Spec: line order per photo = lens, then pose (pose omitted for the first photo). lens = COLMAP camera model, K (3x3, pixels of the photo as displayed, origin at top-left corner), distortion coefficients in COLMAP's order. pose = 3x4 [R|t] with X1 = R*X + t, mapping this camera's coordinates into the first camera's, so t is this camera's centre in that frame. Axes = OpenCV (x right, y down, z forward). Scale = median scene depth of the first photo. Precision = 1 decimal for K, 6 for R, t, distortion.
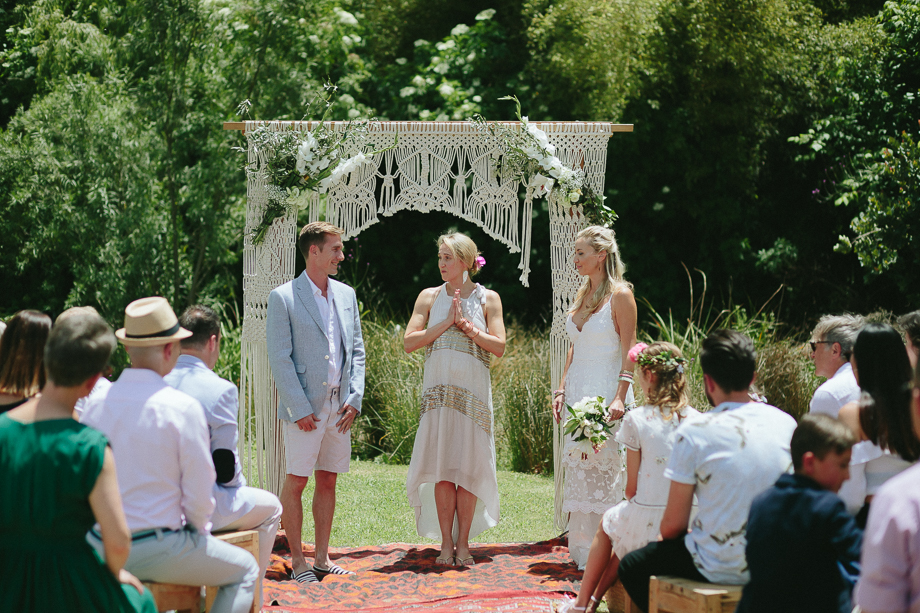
lens RADIAL K [[2172.6, 0, 460.0], [0, 2172.6, 306.5], [0, 0, 1]] dist [-0.085663, -0.638700]
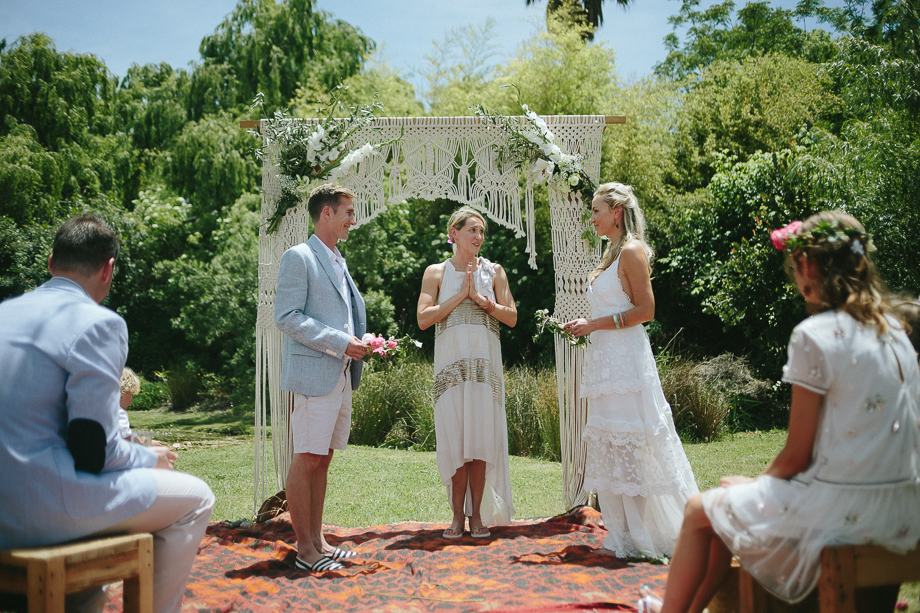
lens RADIAL K [[912.8, 0, 460.0], [0, 912.8, 306.5], [0, 0, 1]] dist [-0.073546, 0.013674]
pose [[0.999796, -0.018600, -0.007841, 0.000429], [0.017774, 0.995343, -0.094748, 0.049585], [0.009567, 0.094589, 0.995470, 0.567057]]
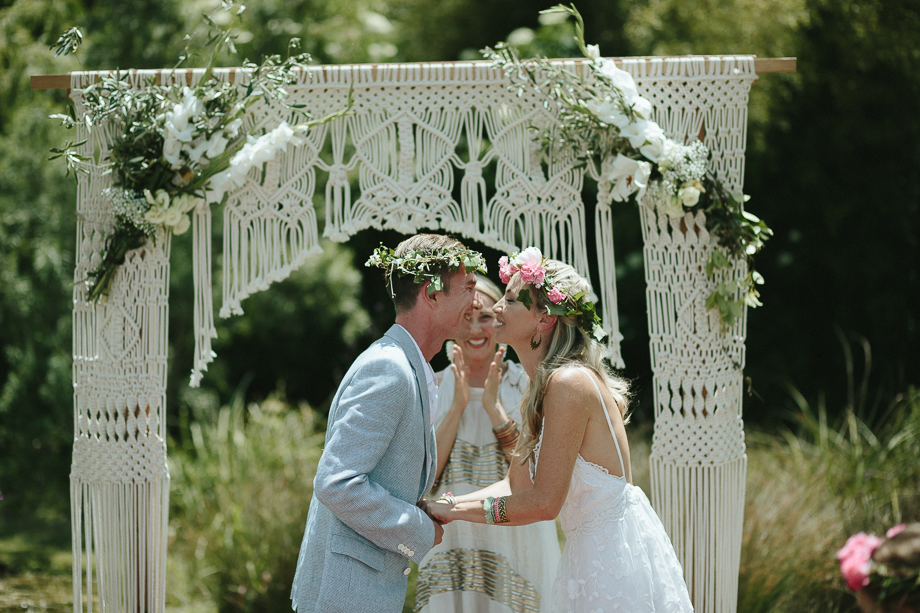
lens RADIAL K [[2172.6, 0, 460.0], [0, 2172.6, 306.5], [0, 0, 1]] dist [-0.085663, -0.638700]
pose [[0.999013, -0.024323, -0.037162, 0.015830], [0.022942, 0.999046, -0.037154, -0.005331], [0.038031, 0.036264, 0.998618, 0.469912]]
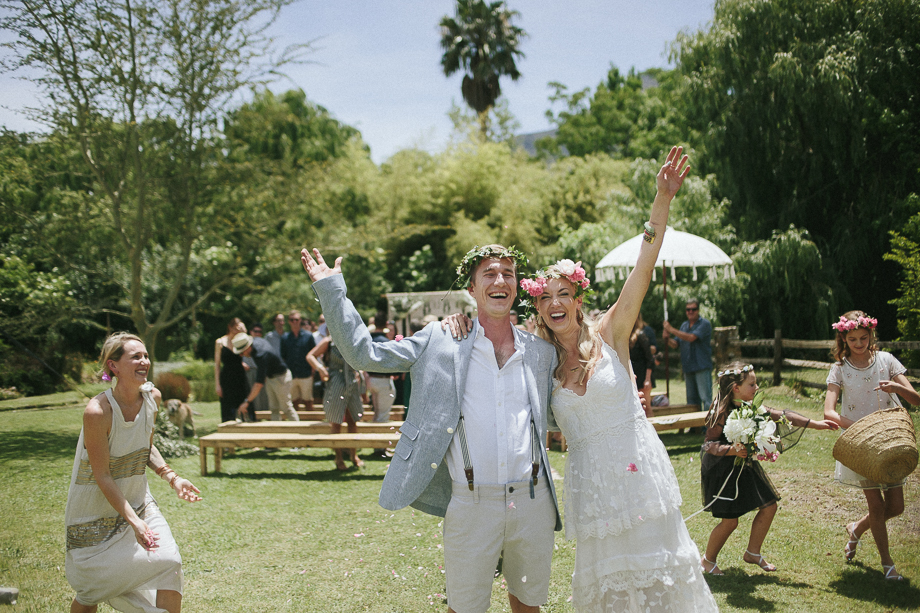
lens RADIAL K [[945.3, 0, 460.0], [0, 945.3, 306.5], [0, 0, 1]] dist [-0.125006, 0.275457]
pose [[0.995618, -0.045845, 0.081503, -0.107678], [0.049680, 0.997721, -0.045669, 0.013552], [-0.079224, 0.049518, 0.995626, -0.598663]]
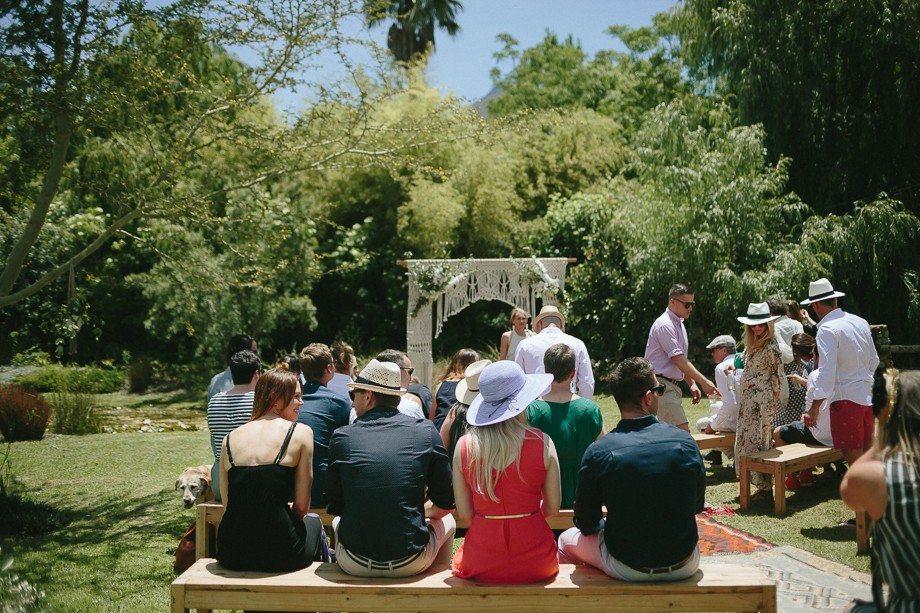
lens RADIAL K [[912.8, 0, 460.0], [0, 912.8, 306.5], [0, 0, 1]] dist [-0.073546, 0.013674]
pose [[0.971274, -0.030865, 0.235955, -0.261772], [0.041682, 0.998290, -0.040989, -0.000830], [-0.234286, 0.049647, 0.970899, 0.115181]]
